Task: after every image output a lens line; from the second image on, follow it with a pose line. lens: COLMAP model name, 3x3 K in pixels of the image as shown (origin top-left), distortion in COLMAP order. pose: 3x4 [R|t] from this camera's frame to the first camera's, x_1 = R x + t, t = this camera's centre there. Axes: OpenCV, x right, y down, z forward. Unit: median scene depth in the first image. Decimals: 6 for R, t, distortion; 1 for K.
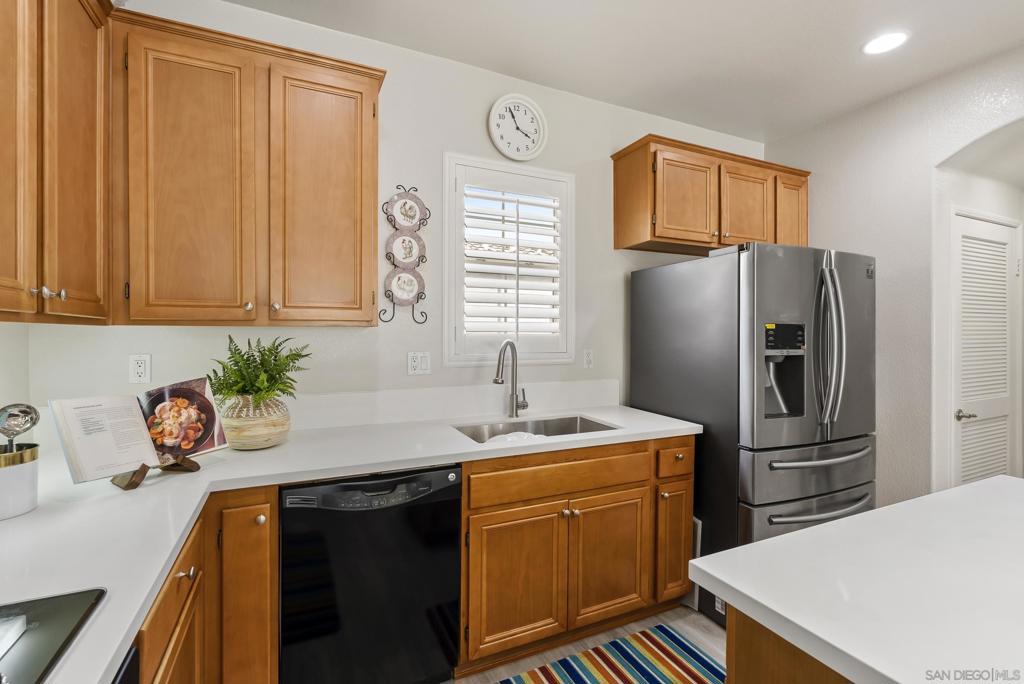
lens RADIAL K [[461.2, 0, 508.2], [0, 461.2, 336.1], [0, 0, 1]] dist [-0.002169, 0.000212]
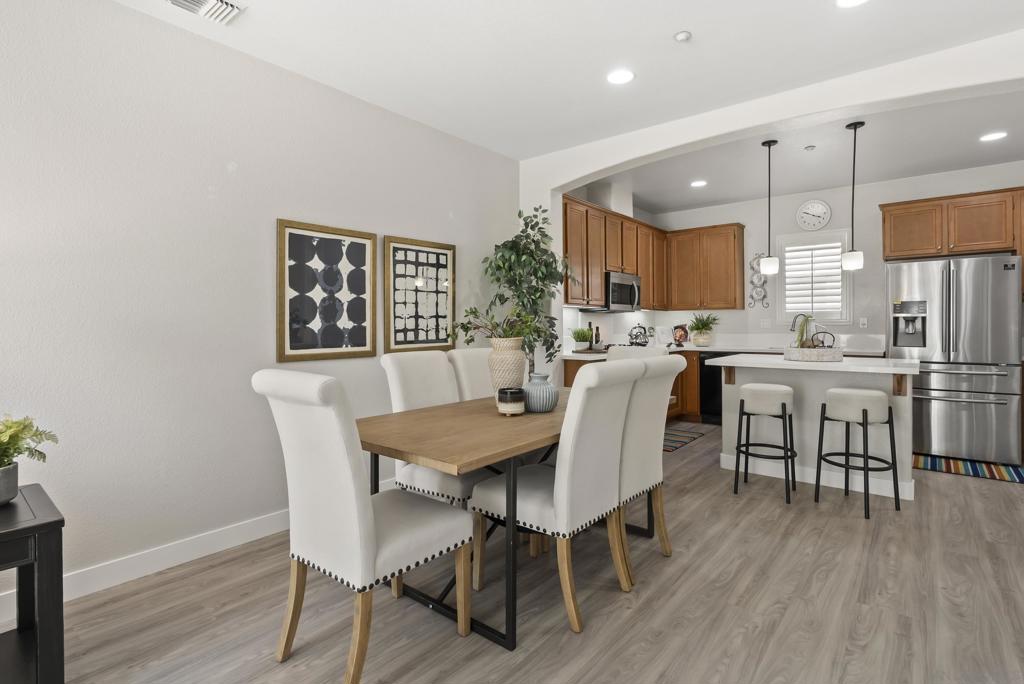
lens RADIAL K [[497.0, 0, 526.6], [0, 497.0, 328.1], [0, 0, 1]] dist [0.002729, 0.000721]
pose [[0.440787, -0.000495, -0.897611, 1.824844], [0.000467, 1.000000, -0.000323, 0.092785], [0.897611, -0.000277, 0.440788, -1.486409]]
